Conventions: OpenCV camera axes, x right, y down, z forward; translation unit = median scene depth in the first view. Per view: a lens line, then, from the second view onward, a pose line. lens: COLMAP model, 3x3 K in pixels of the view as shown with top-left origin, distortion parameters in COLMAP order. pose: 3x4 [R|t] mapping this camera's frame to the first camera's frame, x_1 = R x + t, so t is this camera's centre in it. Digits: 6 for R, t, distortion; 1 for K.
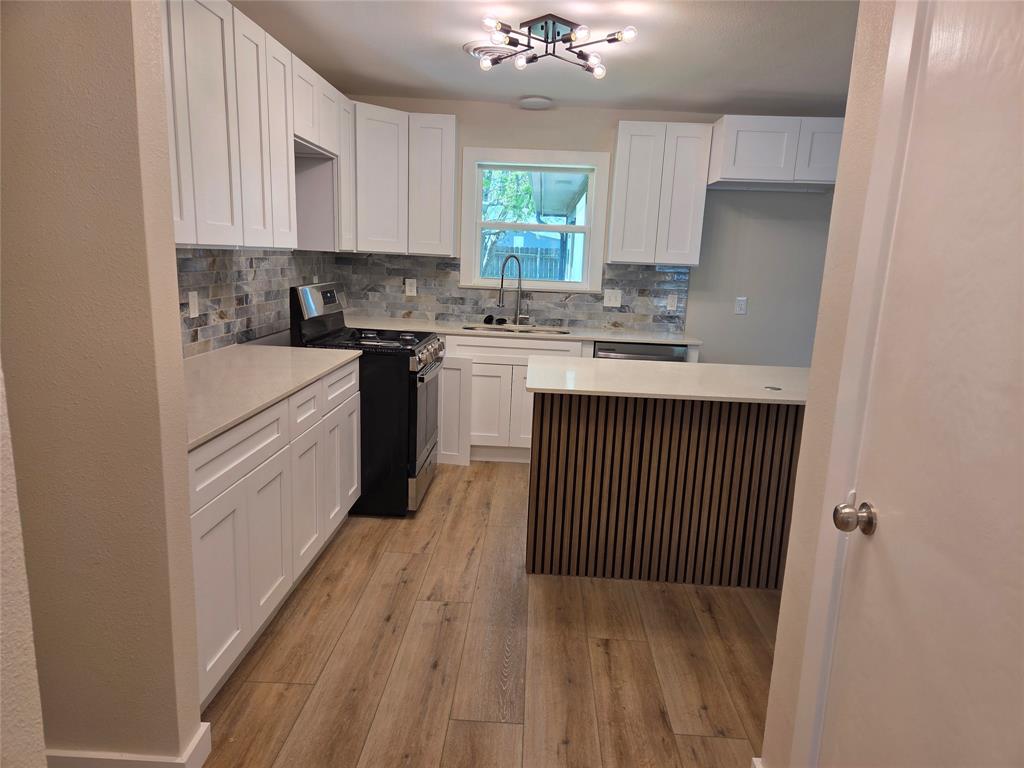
lens RADIAL K [[691.9, 0, 523.4], [0, 691.9, 397.4], [0, 0, 1]] dist [0.052234, -0.033654]
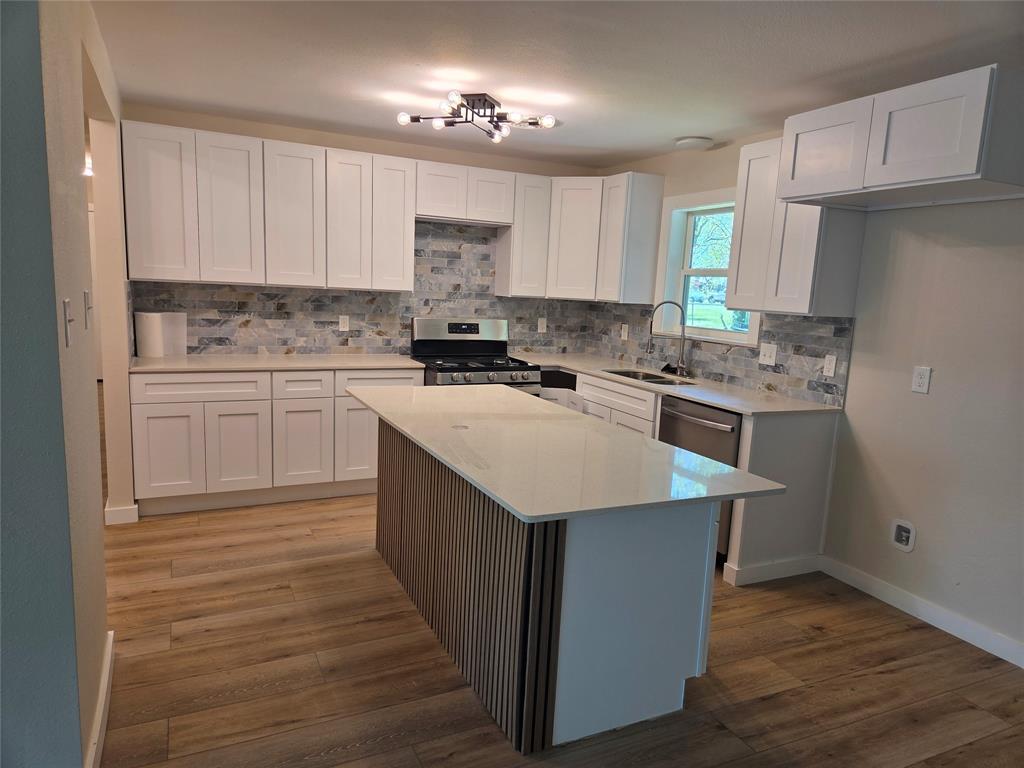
lens RADIAL K [[691.9, 0, 513.1], [0, 691.9, 391.2], [0, 0, 1]] dist [0.052234, -0.033654]
pose [[0.450636, 0.114882, -0.885285, 0.729005], [-0.206943, 0.978115, 0.021589, -0.057462], [0.868390, 0.173474, 0.464548, 0.373519]]
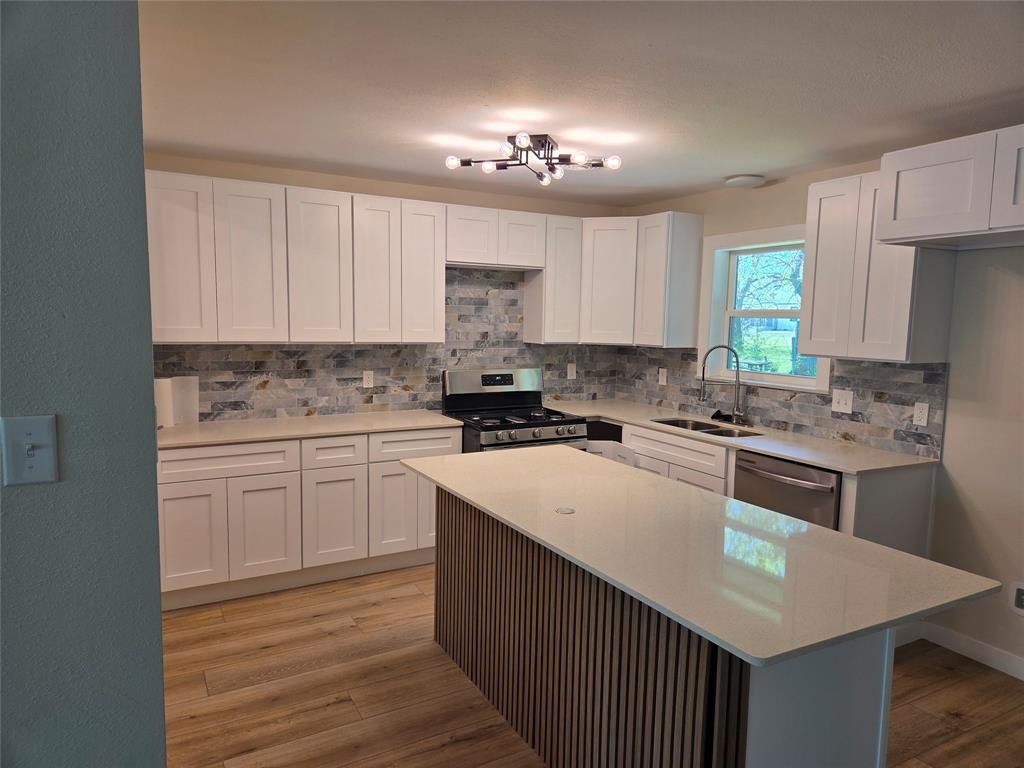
lens RADIAL K [[691.9, 0, 516.2], [0, 691.9, 384.6], [0, 0, 1]] dist [0.052234, -0.033654]
pose [[0.504341, 0.051227, -0.861983, 0.613650], [-0.170509, 0.984492, -0.041256, -0.069686], [0.846502, 0.167783, 0.505255, 0.311673]]
